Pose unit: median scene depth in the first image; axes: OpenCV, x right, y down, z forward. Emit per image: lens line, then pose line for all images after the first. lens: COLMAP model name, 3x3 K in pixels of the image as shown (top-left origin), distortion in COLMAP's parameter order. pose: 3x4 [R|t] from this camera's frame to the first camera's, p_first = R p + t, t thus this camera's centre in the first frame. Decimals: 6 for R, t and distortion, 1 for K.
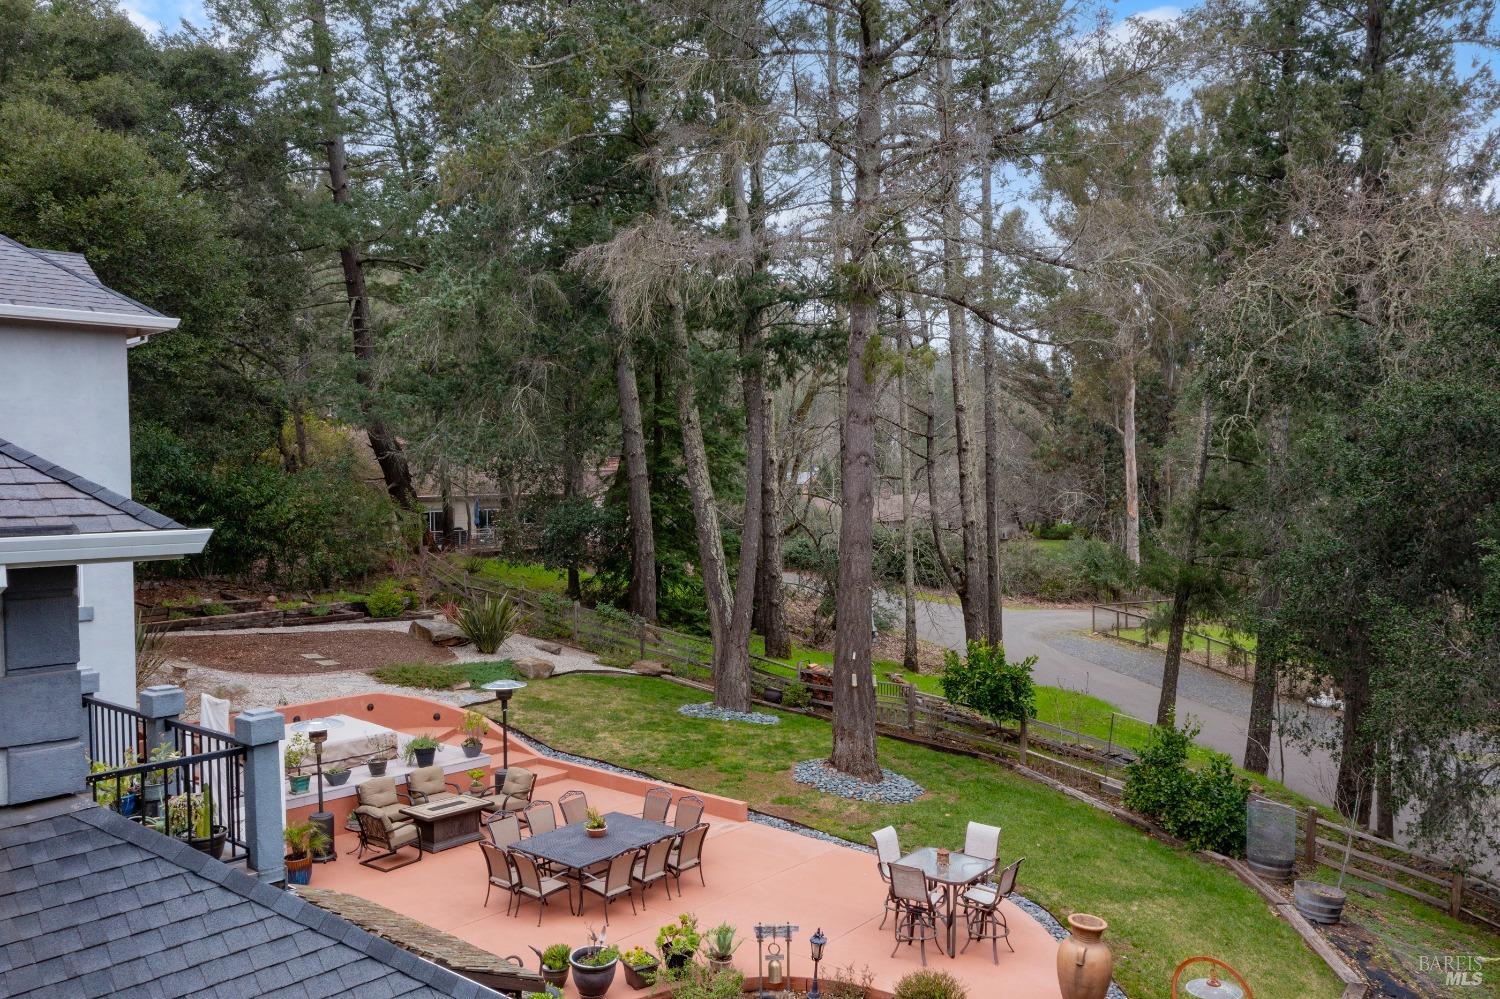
lens RADIAL K [[1204.9, 0, 750.0], [0, 1204.9, 499.5], [0, 0, 1]] dist [0.004382, 0.002137]
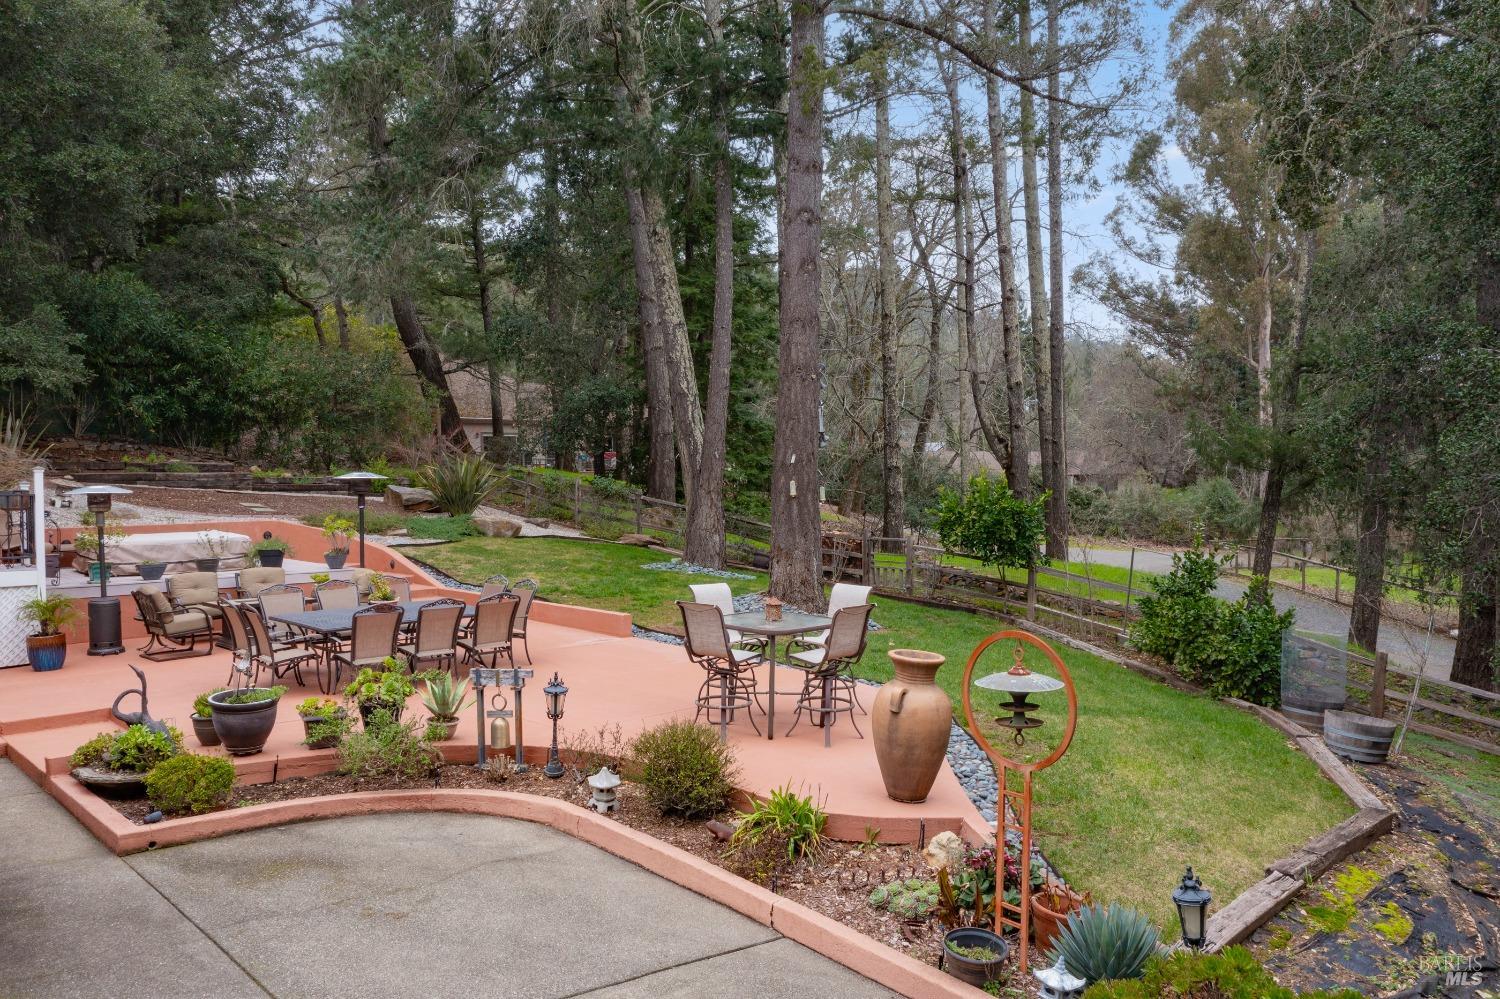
lens RADIAL K [[1204.9, 0, 750.0], [0, 1204.9, 499.5], [0, 0, 1]] dist [0.004382, 0.002137]
pose [[0.992432, 0.007539, -0.122567, 0.157583], [-0.006594, 0.999945, 0.008115, 0.151091], [0.122622, -0.007245, 0.992427, 0.188461]]
